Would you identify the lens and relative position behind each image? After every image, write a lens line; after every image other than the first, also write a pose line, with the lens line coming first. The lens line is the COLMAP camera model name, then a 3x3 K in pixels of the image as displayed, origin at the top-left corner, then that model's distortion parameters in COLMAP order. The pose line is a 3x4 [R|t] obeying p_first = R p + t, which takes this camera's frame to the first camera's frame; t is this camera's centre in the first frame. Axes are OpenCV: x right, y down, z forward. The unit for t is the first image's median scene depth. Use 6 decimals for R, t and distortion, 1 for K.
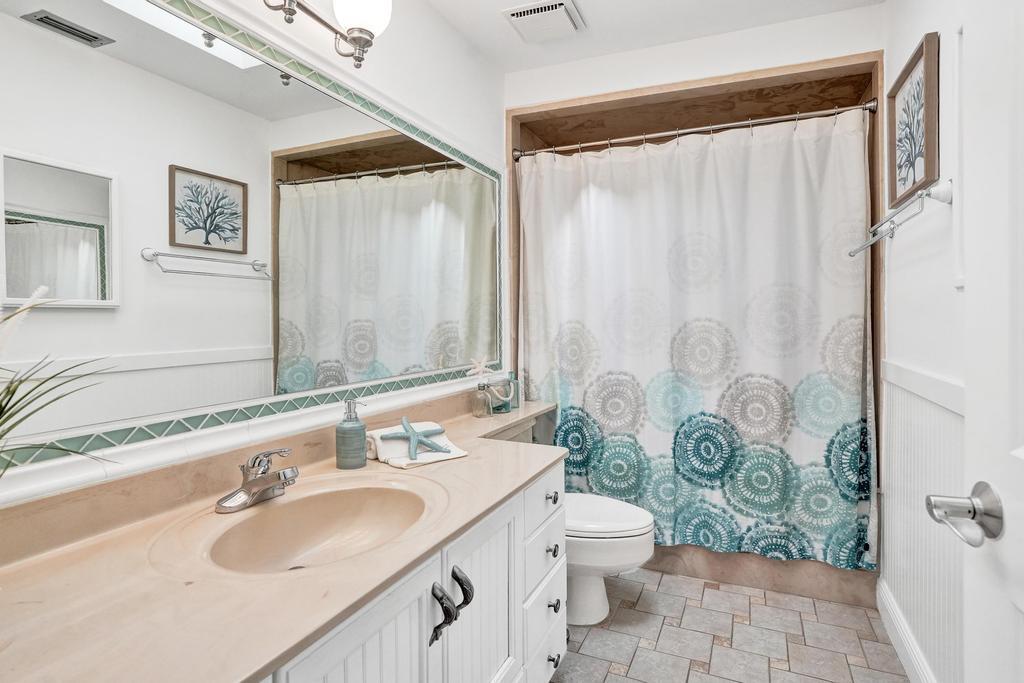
lens RADIAL K [[548.8, 0, 507.2], [0, 548.8, 318.2], [0, 0, 1]] dist [-0.044024, 0.024223]
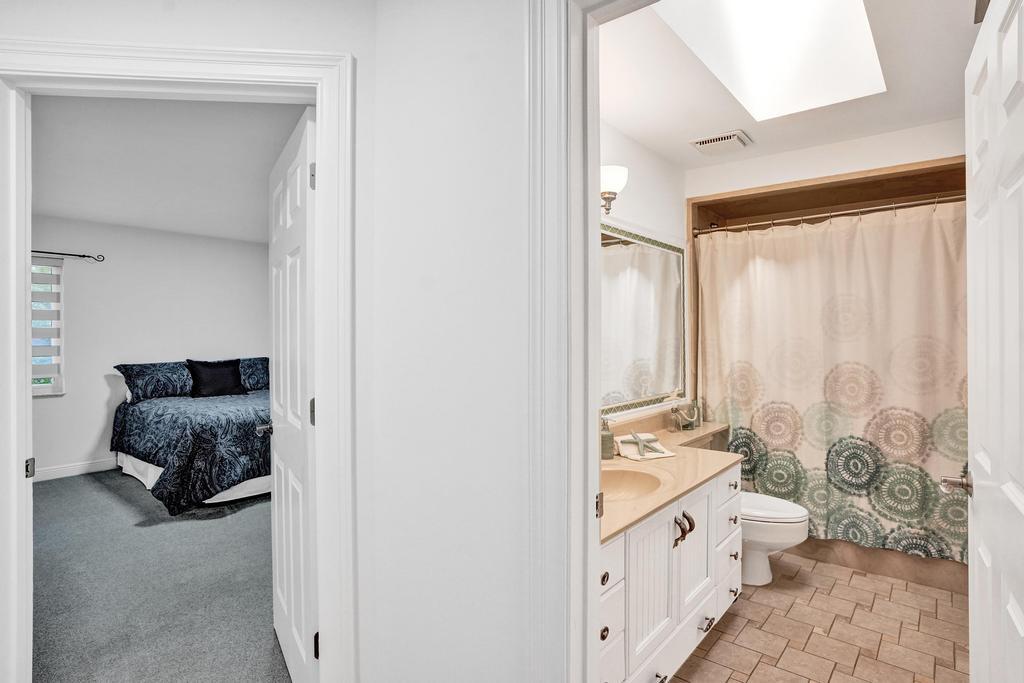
lens RADIAL K [[548.8, 0, 512.6], [0, 548.8, 333.9], [0, 0, 1]] dist [-0.044024, 0.024223]
pose [[0.966772, -0.000636, -0.255640, -0.085089], [0.000497, 1.000000, -0.000607, -0.066669], [0.255641, 0.000460, 0.966772, -0.432001]]
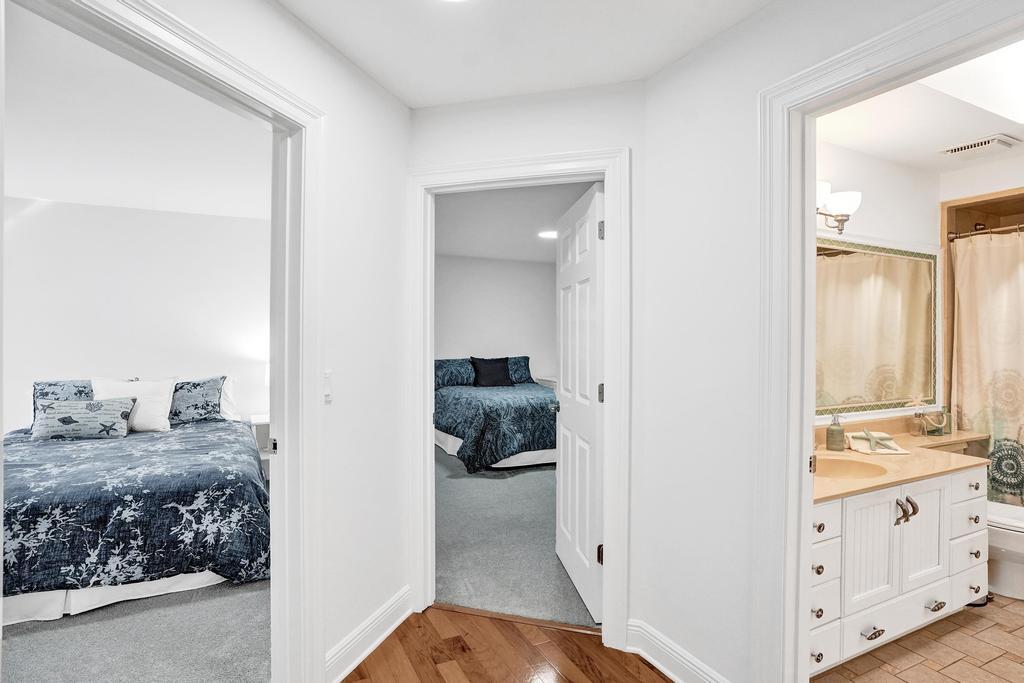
lens RADIAL K [[548.8, 0, 509.3], [0, 548.8, 341.1], [0, 0, 1]] dist [-0.044024, 0.024223]
pose [[0.779854, 0.009844, -0.625883, 0.000534], [-0.005157, 0.999943, 0.009301, -0.073186], [0.625940, -0.004026, 0.779861, -0.736557]]
